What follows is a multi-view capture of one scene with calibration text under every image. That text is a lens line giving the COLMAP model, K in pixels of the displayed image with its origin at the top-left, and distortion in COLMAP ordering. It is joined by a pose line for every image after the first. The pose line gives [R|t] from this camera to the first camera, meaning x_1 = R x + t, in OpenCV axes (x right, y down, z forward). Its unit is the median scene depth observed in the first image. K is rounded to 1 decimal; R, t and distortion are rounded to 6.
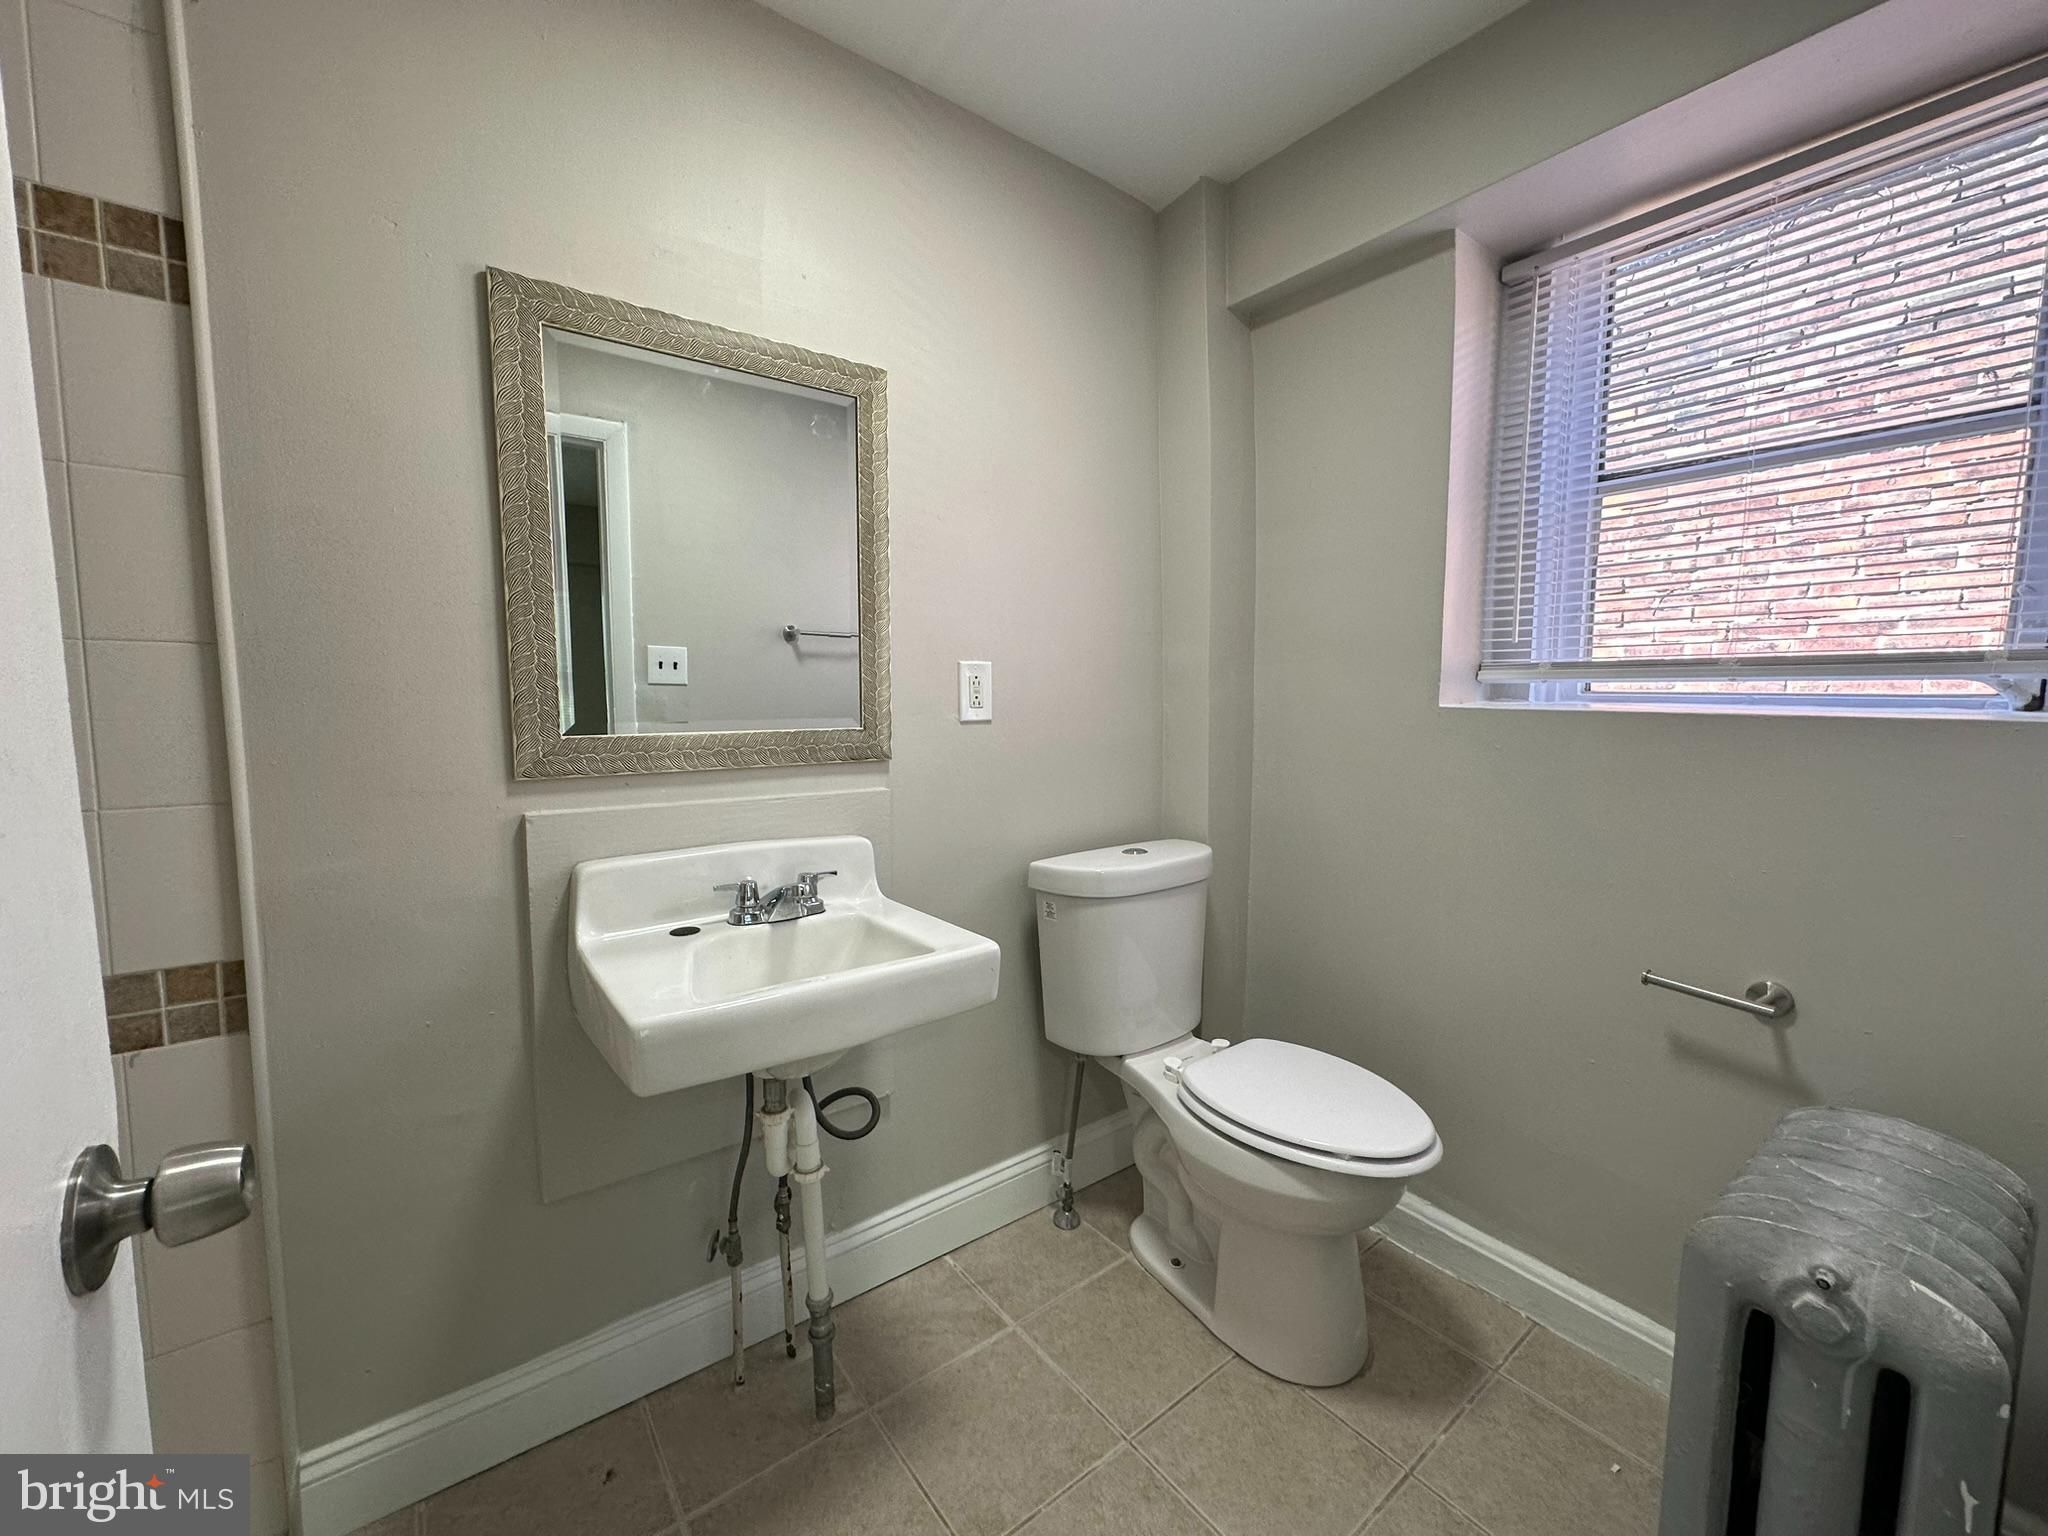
lens RADIAL K [[815.7, 0, 1023.5], [0, 815.7, 765.3], [0, 0, 1]] dist [-0.003512, 0.000739]
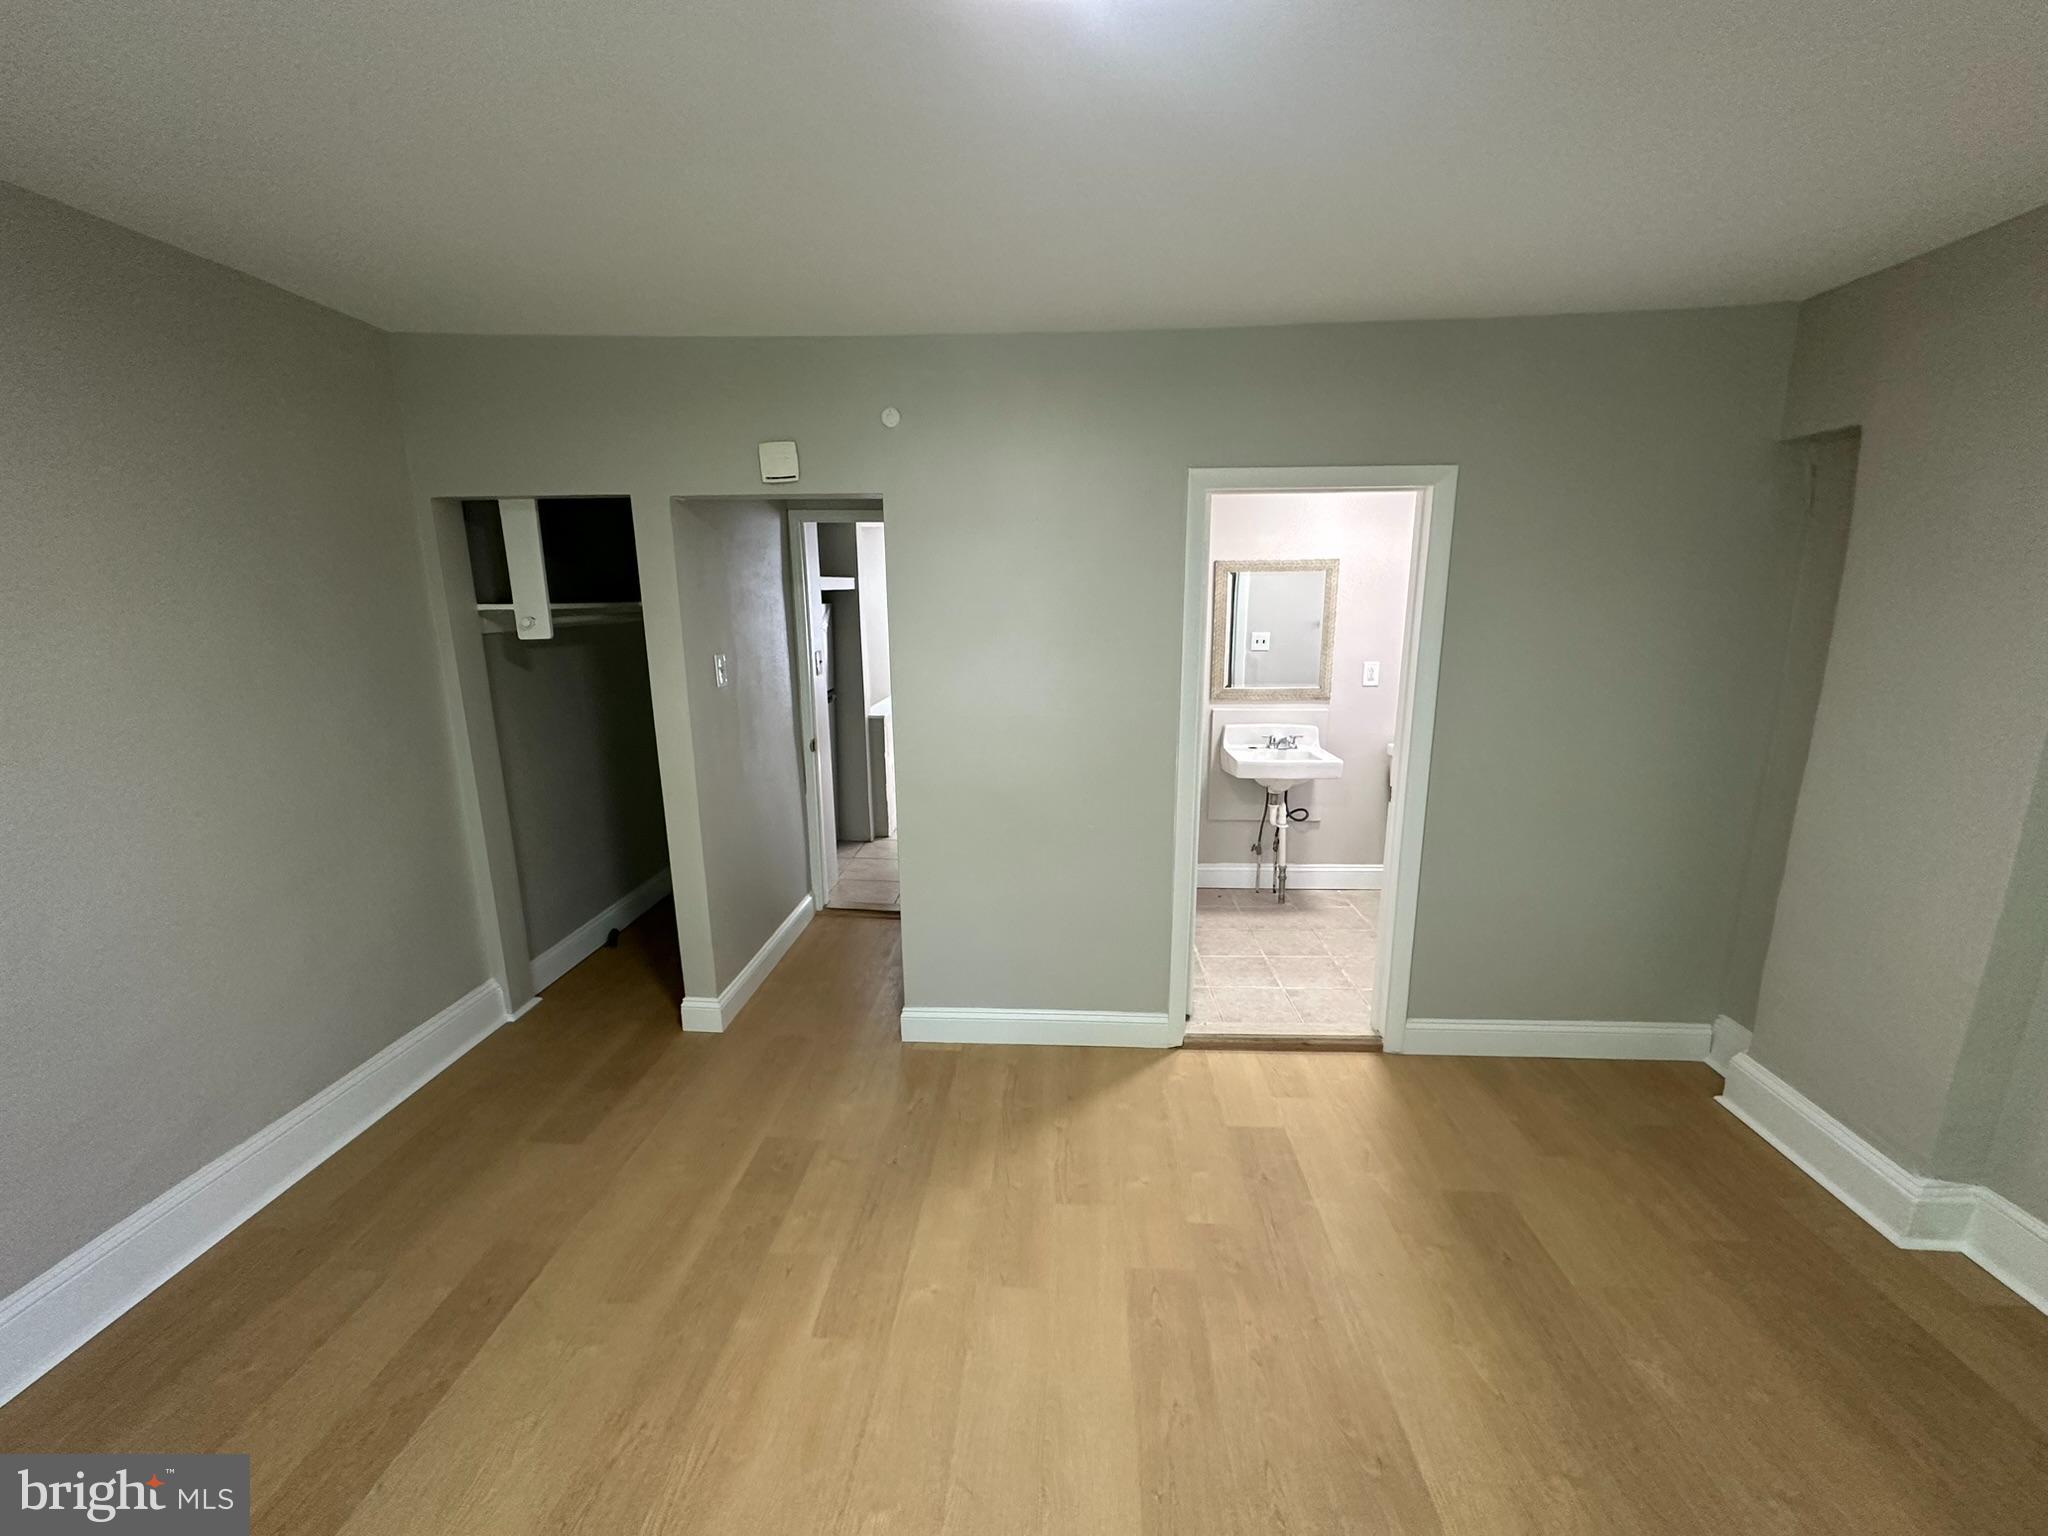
lens RADIAL K [[815.7, 0, 1023.3], [0, 815.7, 763.9], [0, 0, 1]] dist [-0.003512, 0.000739]
pose [[0.763372, 0.120341, -0.634651, 0.823700], [-0.047597, 0.990302, 0.130527, -0.102471], [0.644204, -0.069433, 0.761696, -1.786147]]
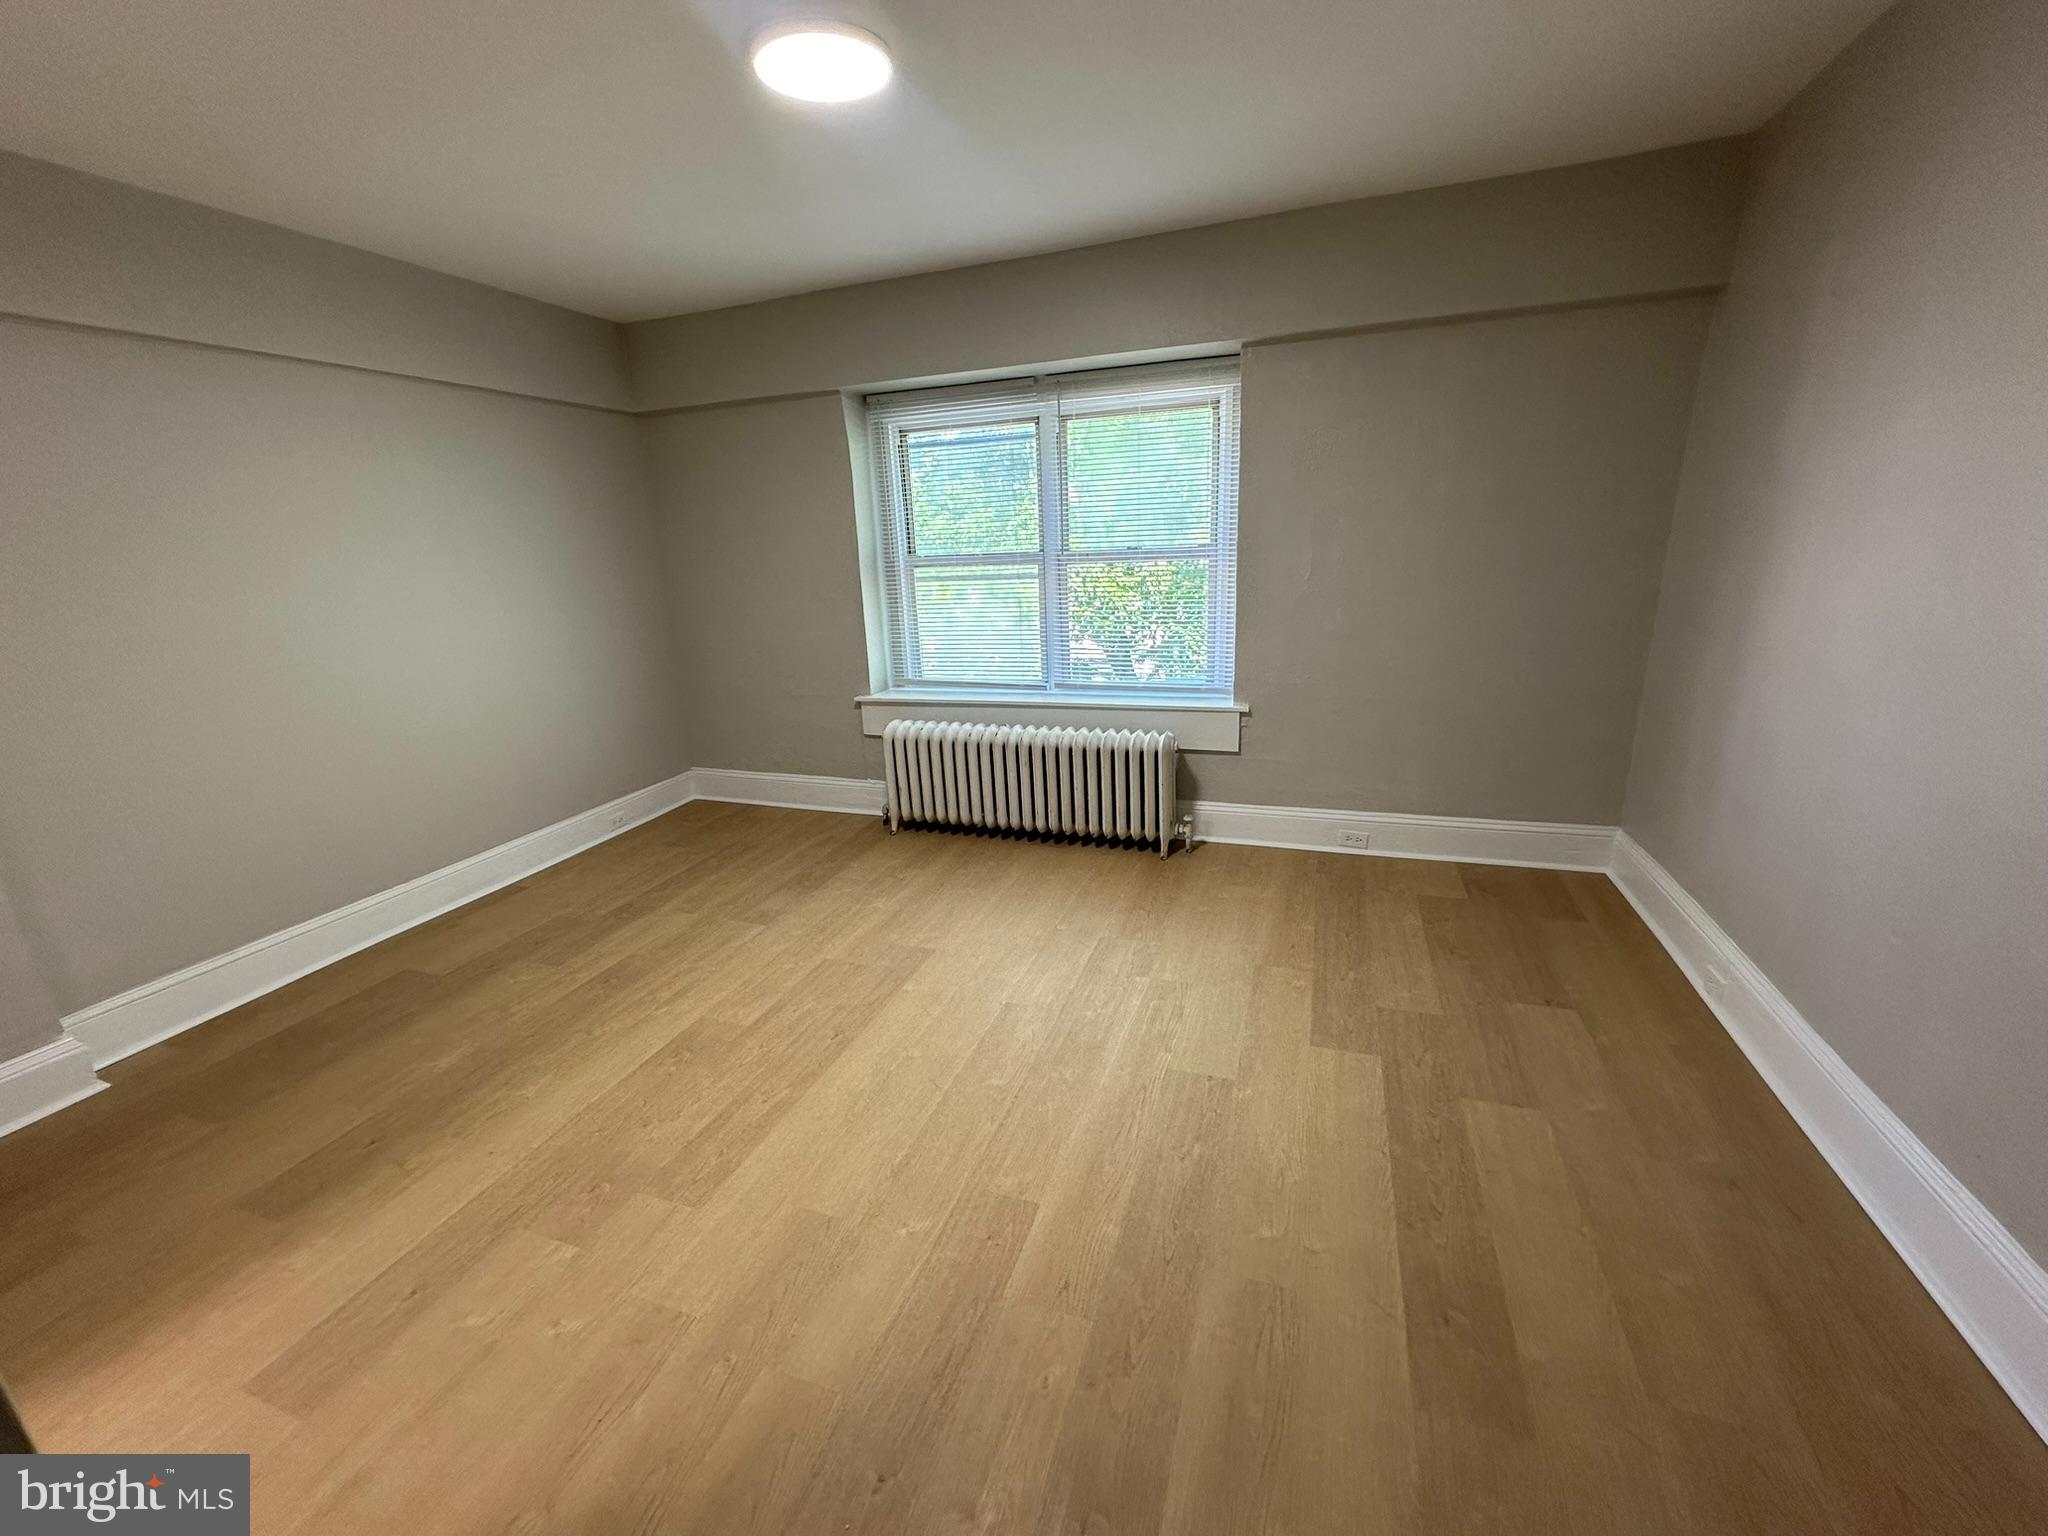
lens RADIAL K [[815.7, 0, 1023.0], [0, 815.7, 765.8], [0, 0, 1]] dist [-0.003512, 0.000739]
pose [[-0.551463, -0.219511, 0.804800, -0.861040], [0.121313, 0.933399, 0.337712, -0.069609], [-0.825331, 0.283869, -0.488106, -0.721161]]
